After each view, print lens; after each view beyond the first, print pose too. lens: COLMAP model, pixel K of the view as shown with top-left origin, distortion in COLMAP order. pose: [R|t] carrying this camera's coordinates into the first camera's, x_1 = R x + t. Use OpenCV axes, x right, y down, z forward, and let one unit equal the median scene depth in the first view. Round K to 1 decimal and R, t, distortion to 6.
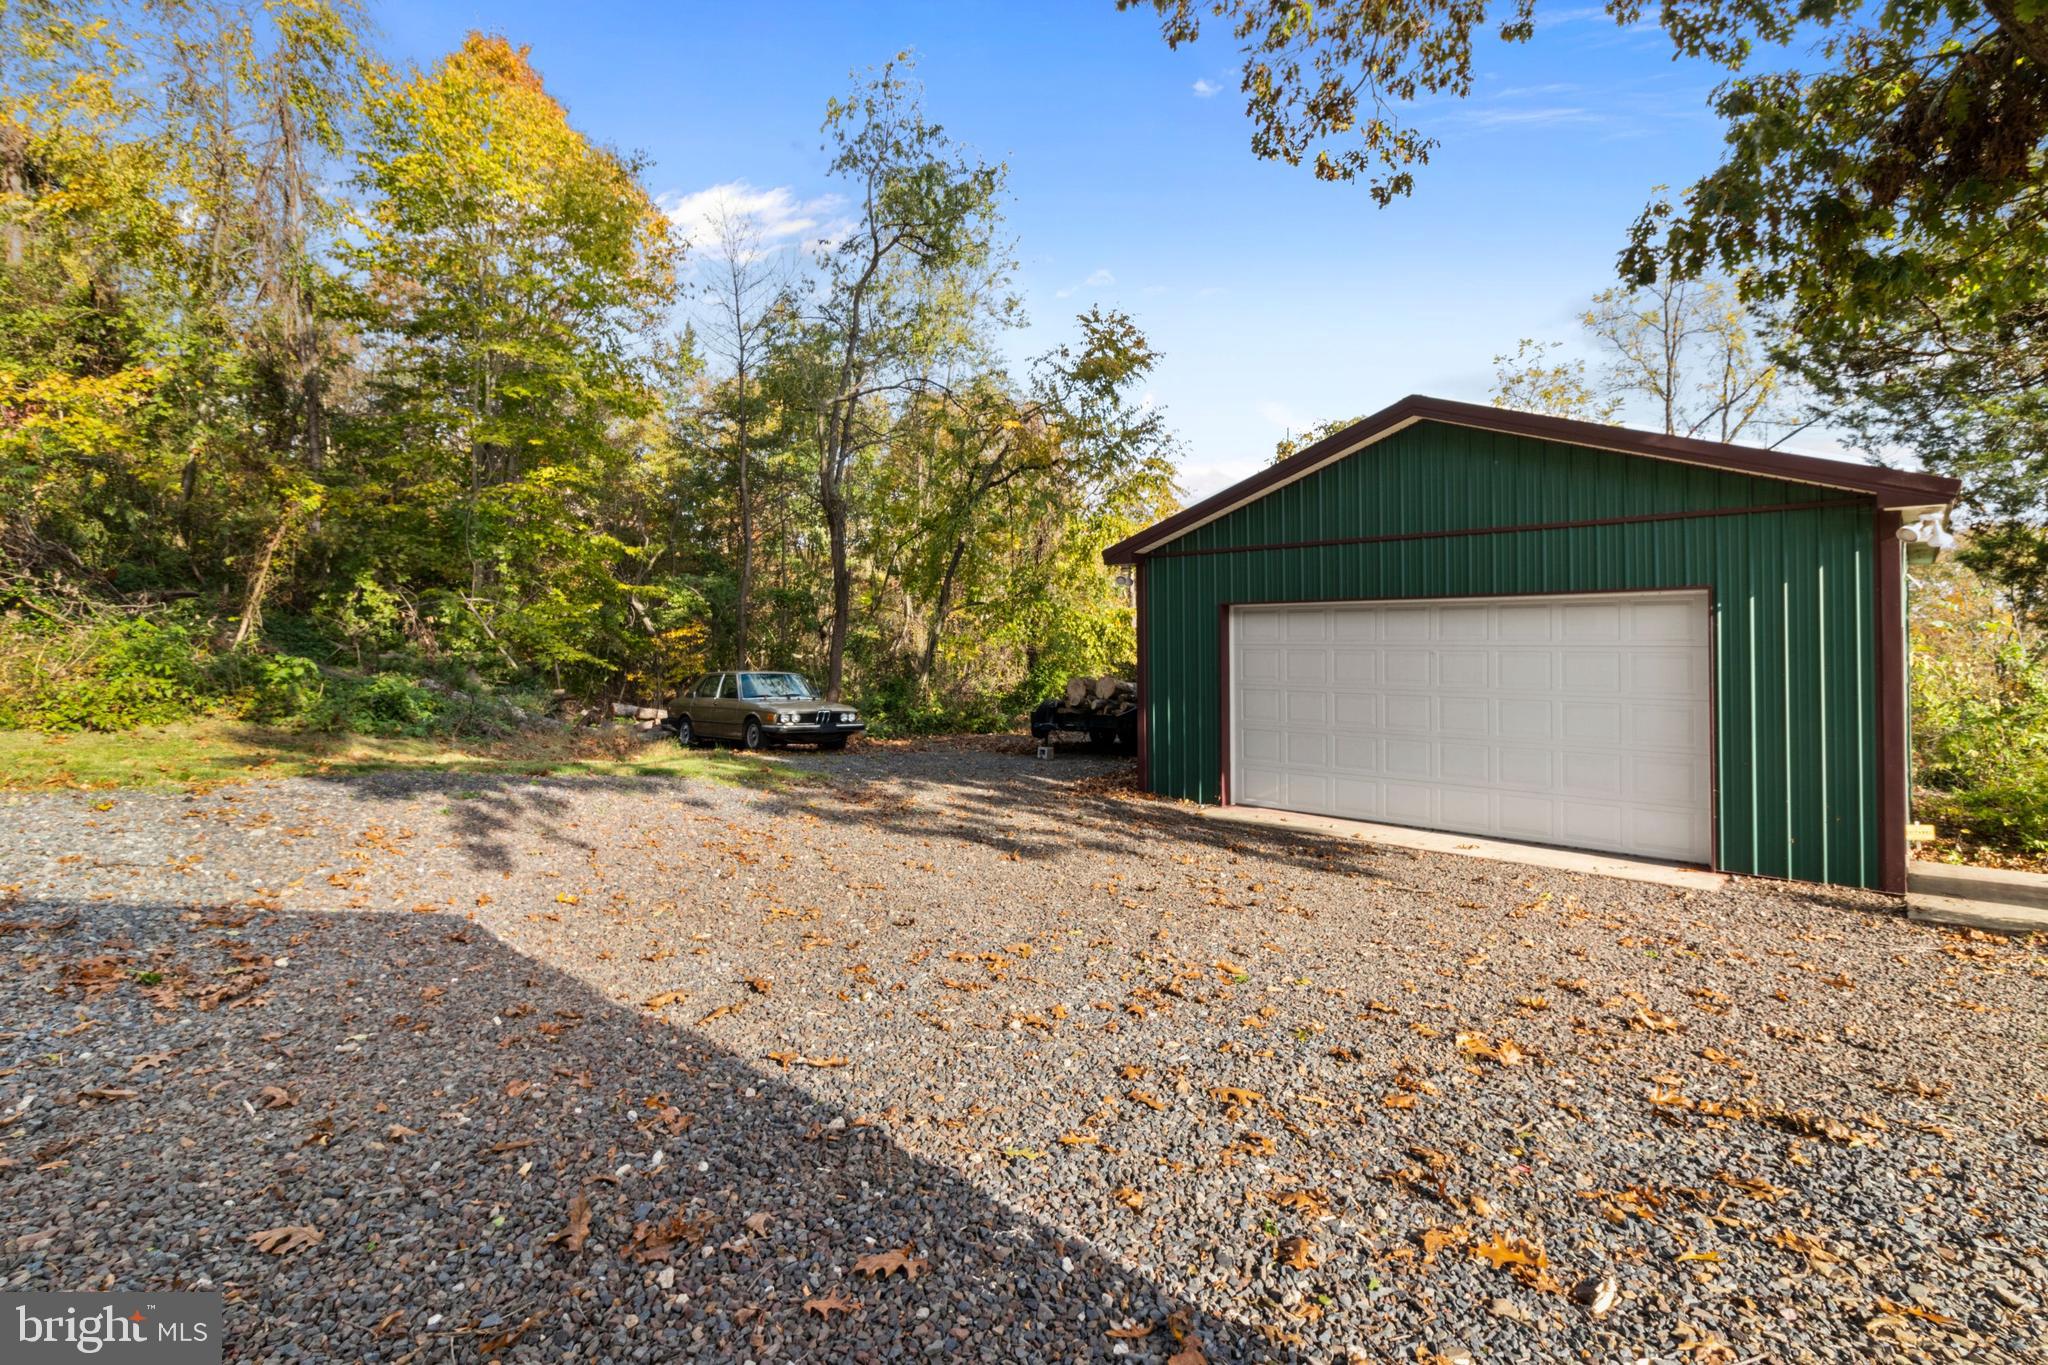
lens RADIAL K [[974.5, 0, 1018.7], [0, 974.5, 638.2], [0, 0, 1]] dist [-0.000053, 0.000261]
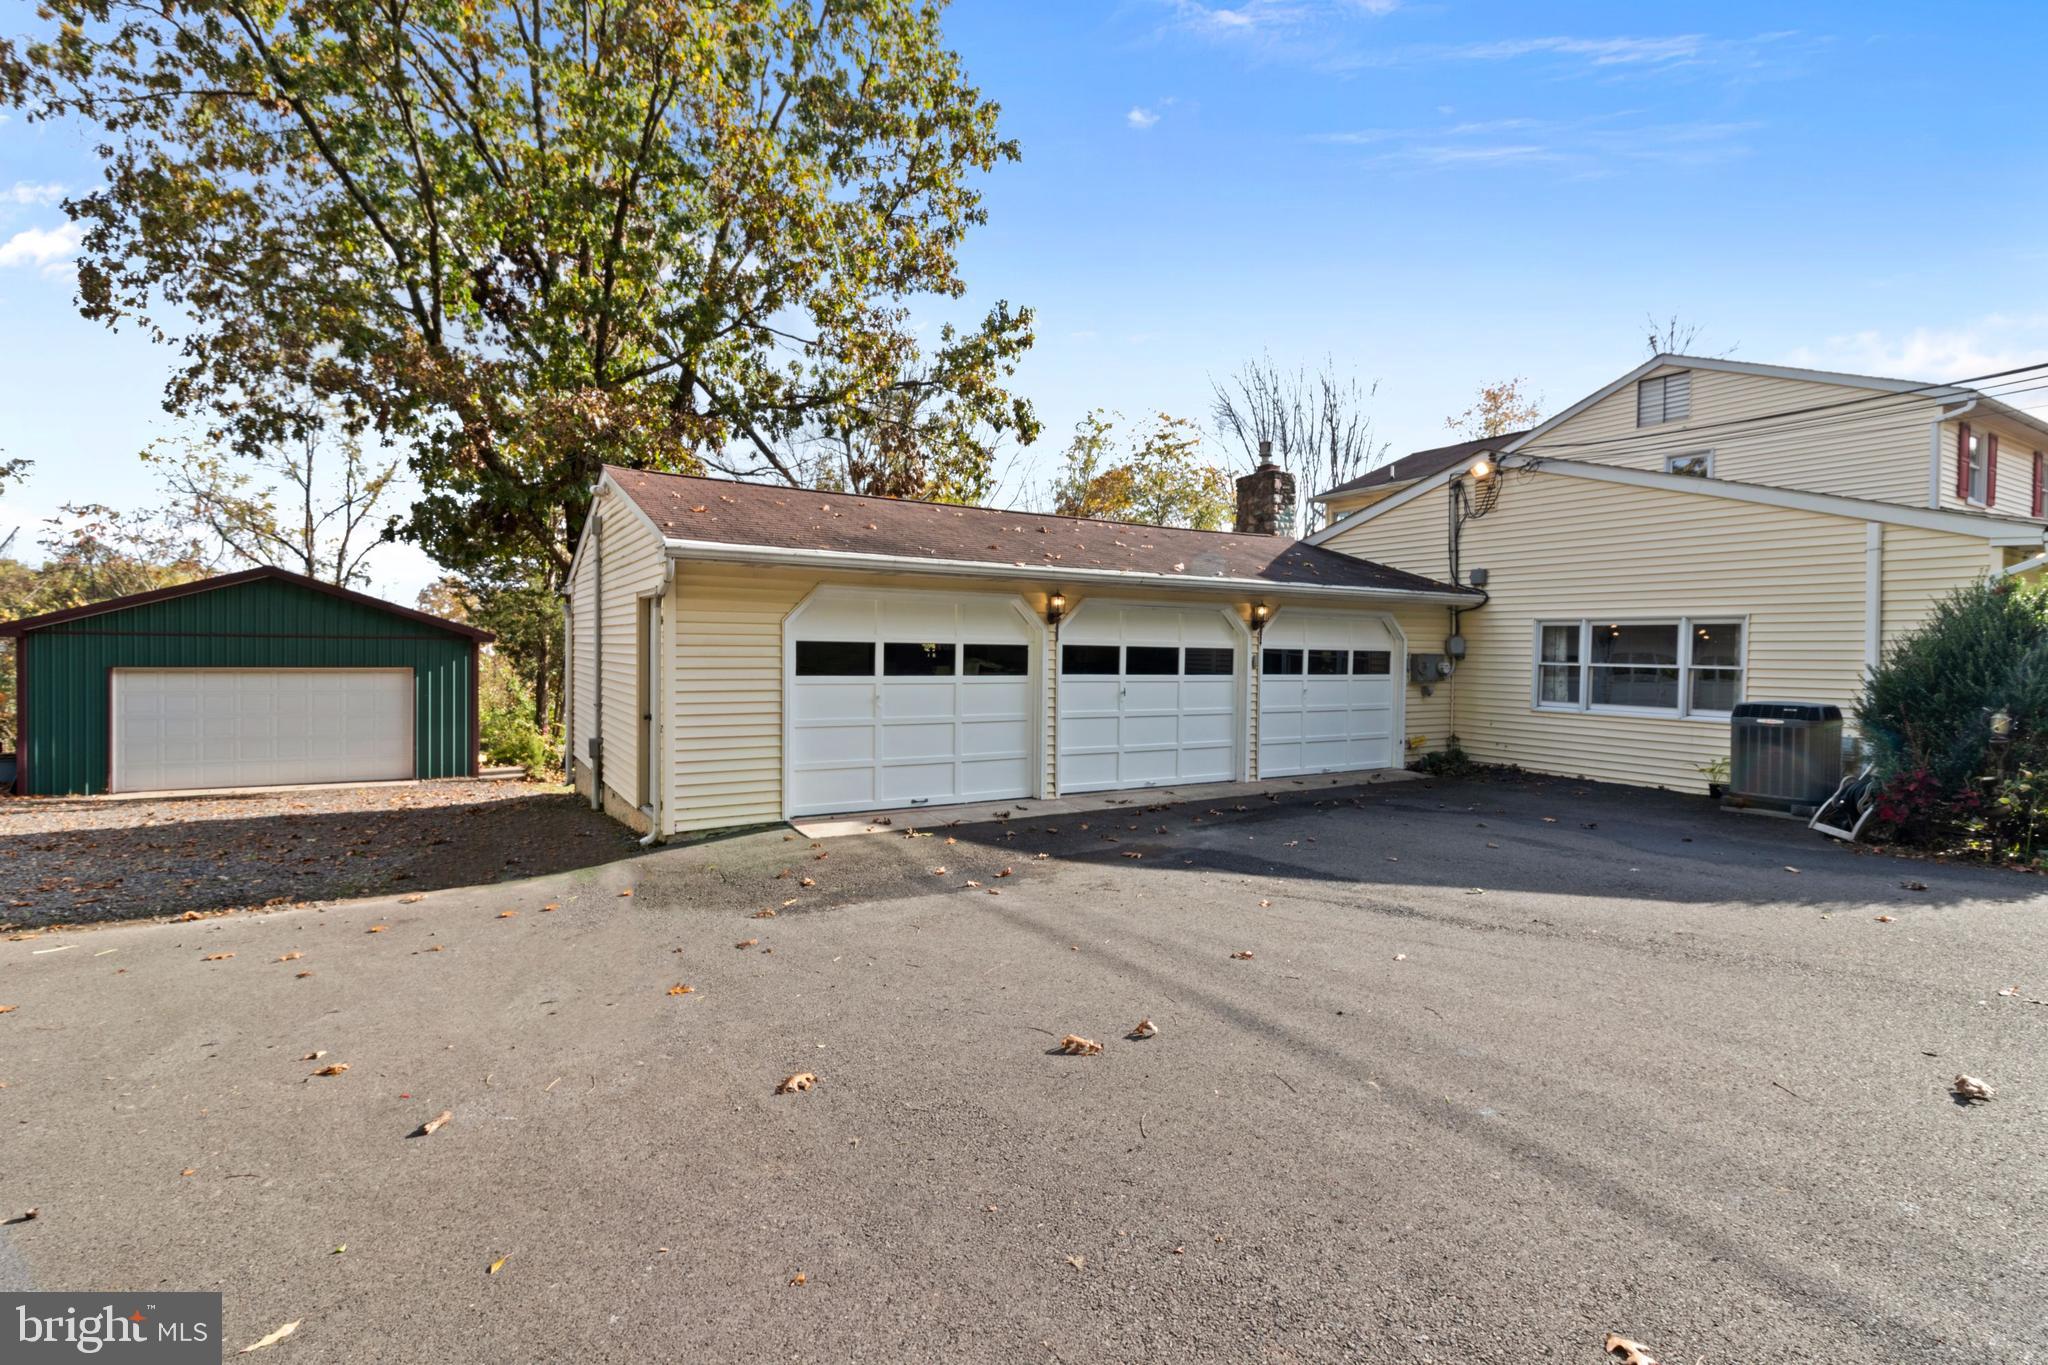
lens RADIAL K [[960.6, 0, 1024.0], [0, 960.6, 682.5], [0, 0, 1]] dist [0.016266, 0.000088]
pose [[0.287598, -0.007496, 0.957722, -1.171914], [-0.019865, 0.999708, 0.013790, -0.074112], [-0.957545, -0.022991, 0.287365, -1.169216]]
